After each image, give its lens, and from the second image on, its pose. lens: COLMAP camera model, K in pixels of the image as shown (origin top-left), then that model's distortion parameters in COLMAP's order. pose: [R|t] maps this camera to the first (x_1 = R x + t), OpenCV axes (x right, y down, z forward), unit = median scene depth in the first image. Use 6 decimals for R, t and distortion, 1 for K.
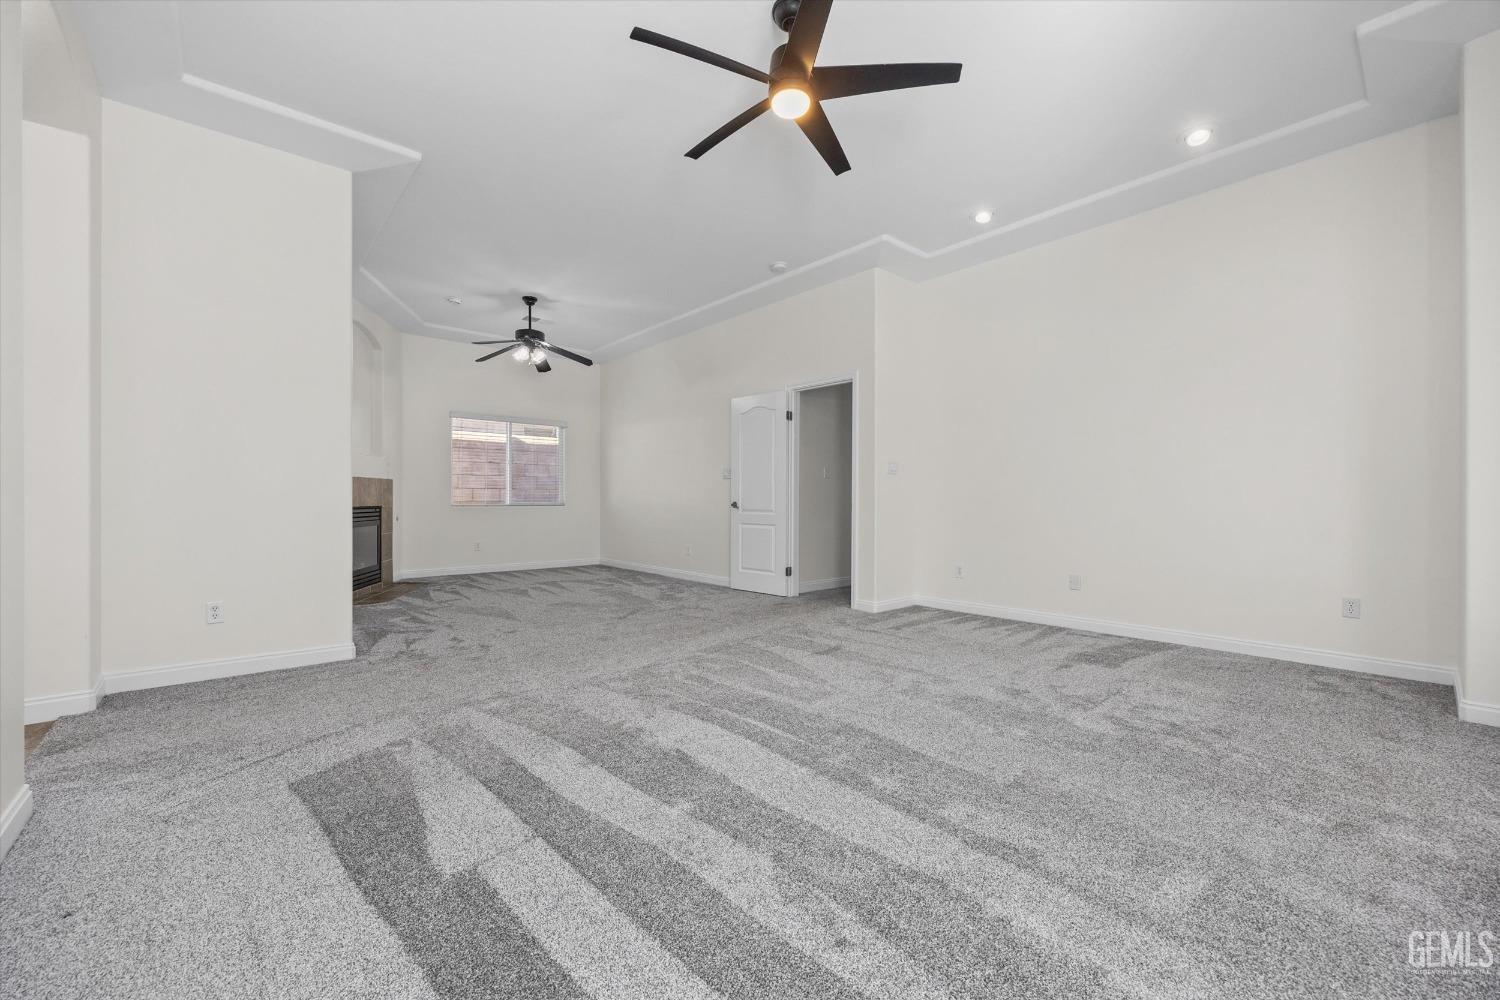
lens RADIAL K [[567.0, 0, 750.0], [0, 567.0, 500.0], [0, 0, 1]] dist [-0.010267, 0.000198]
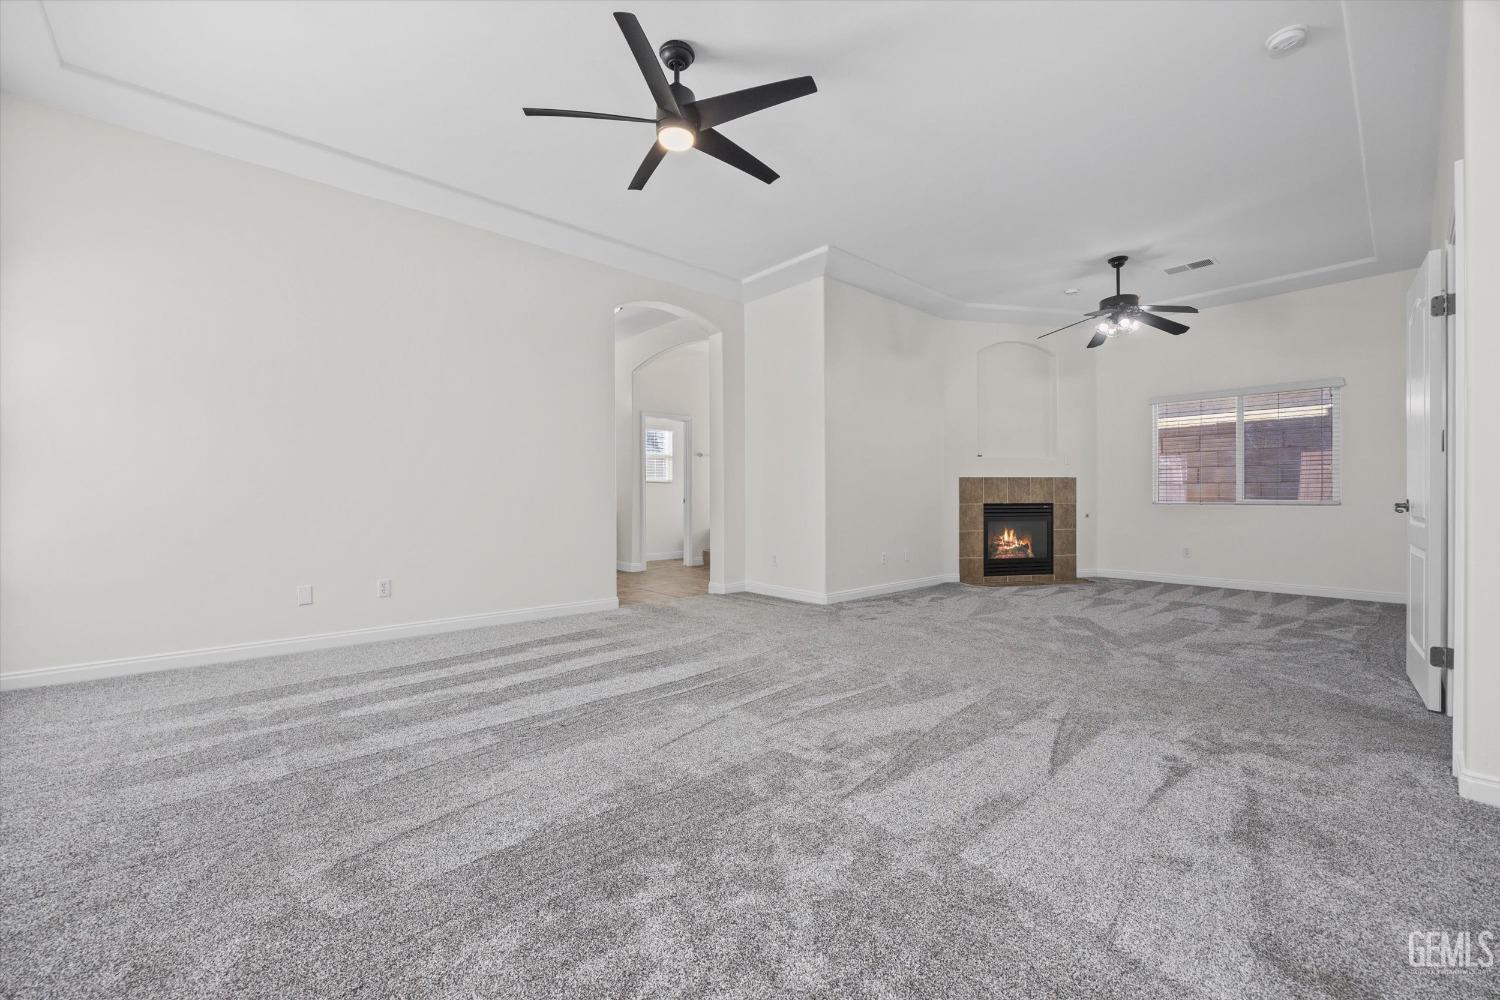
lens RADIAL K [[586.6, 0, 739.4], [0, 586.6, 496.8], [0, 0, 1]] dist [-0.010133, 0.000088]
pose [[0.053295, -0.002781, -0.998575, 0.450827], [-0.000066, 0.999996, -0.002788, 0.002407], [0.998579, 0.000215, 0.053294, 0.391388]]
